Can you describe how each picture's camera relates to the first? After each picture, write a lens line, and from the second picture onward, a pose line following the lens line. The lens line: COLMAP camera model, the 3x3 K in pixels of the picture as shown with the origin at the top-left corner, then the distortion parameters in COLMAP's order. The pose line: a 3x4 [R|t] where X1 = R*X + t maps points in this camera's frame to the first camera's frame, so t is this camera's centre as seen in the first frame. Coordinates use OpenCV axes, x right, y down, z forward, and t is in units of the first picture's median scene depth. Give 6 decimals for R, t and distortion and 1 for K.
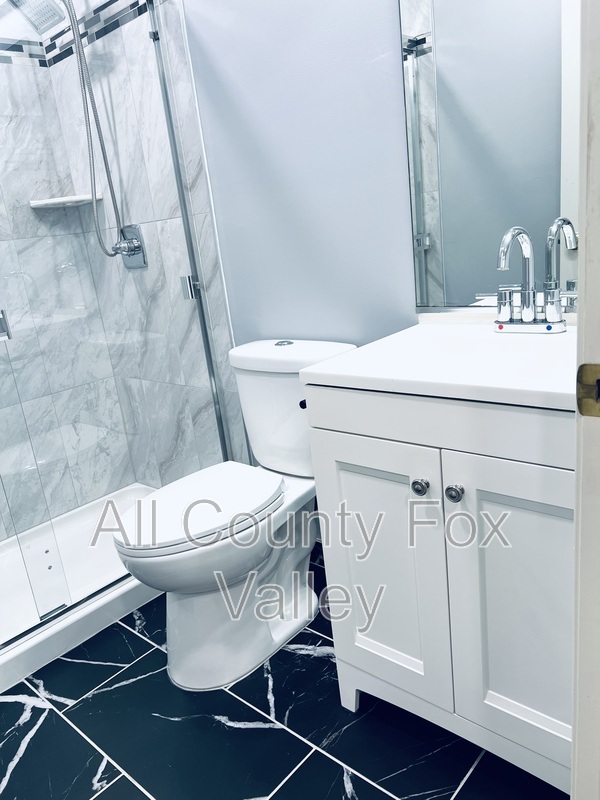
lens RADIAL K [[601.7, 0, 299.7], [0, 601.7, 407.4], [0, 0, 1]] dist [0.054493, -0.063380]
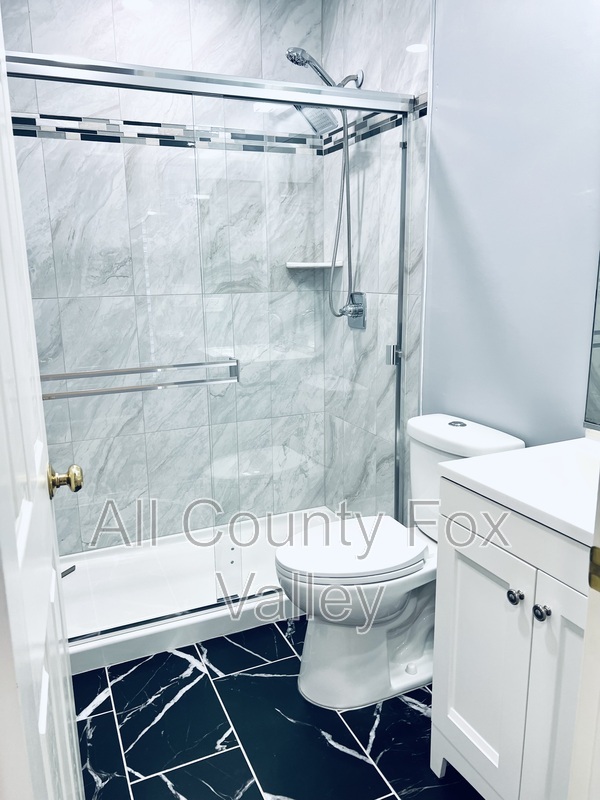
lens RADIAL K [[601.7, 0, 300.2], [0, 601.7, 403.9], [0, 0, 1]] dist [0.054493, -0.063380]
pose [[0.907123, 0.190080, -0.375497, 0.107190], [-0.206143, 0.978518, -0.002662, -0.071712], [0.366925, 0.079821, 0.926820, -0.111872]]
